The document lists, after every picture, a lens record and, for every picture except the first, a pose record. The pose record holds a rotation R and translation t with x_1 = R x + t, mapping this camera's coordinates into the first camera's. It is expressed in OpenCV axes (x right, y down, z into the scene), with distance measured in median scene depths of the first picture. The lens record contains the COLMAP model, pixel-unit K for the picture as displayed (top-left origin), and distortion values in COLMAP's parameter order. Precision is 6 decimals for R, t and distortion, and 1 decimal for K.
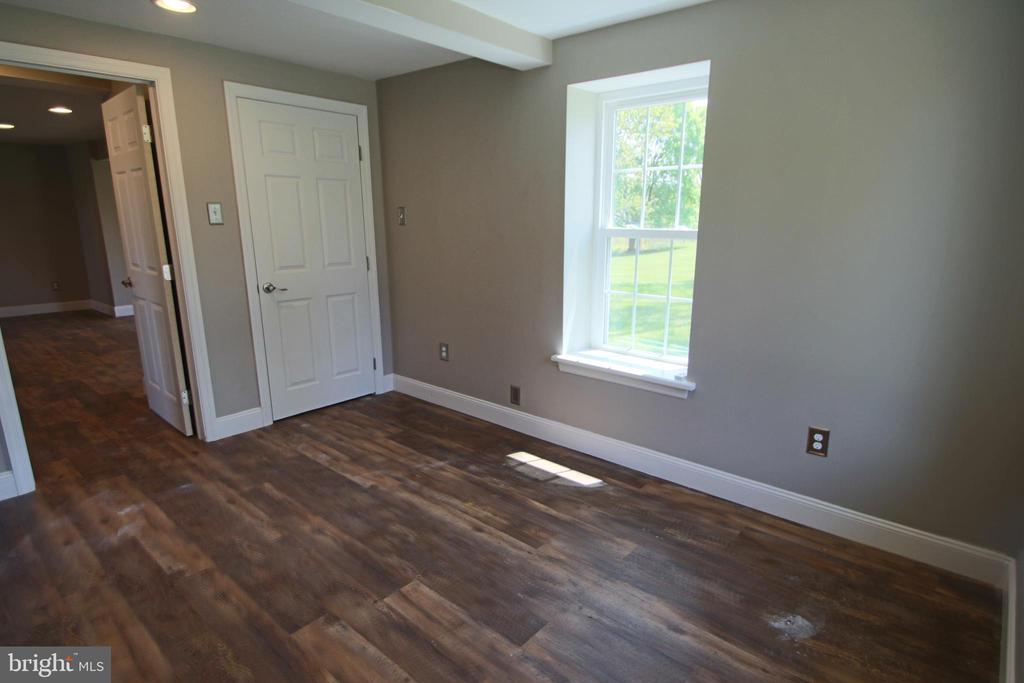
lens RADIAL K [[556.7, 0, 512.0], [0, 556.7, 341.5], [0, 0, 1]] dist [-0.000931, -0.001031]
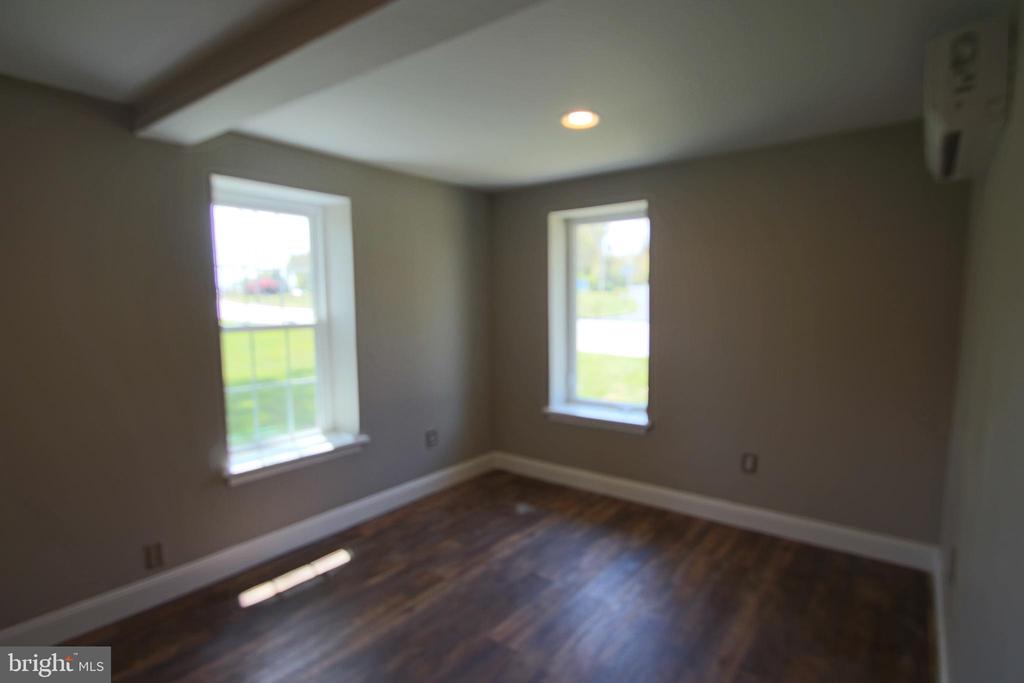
lens RADIAL K [[525.4, 0, 533.1], [0, 525.4, 346.8], [0, 0, 1]] dist [0.011315, -0.013916]
pose [[-0.085853, -0.095318, 0.991738, -1.036950], [0.220615, 0.968884, 0.112219, -0.204227], [-0.971575, 0.228427, -0.062153, 0.743842]]
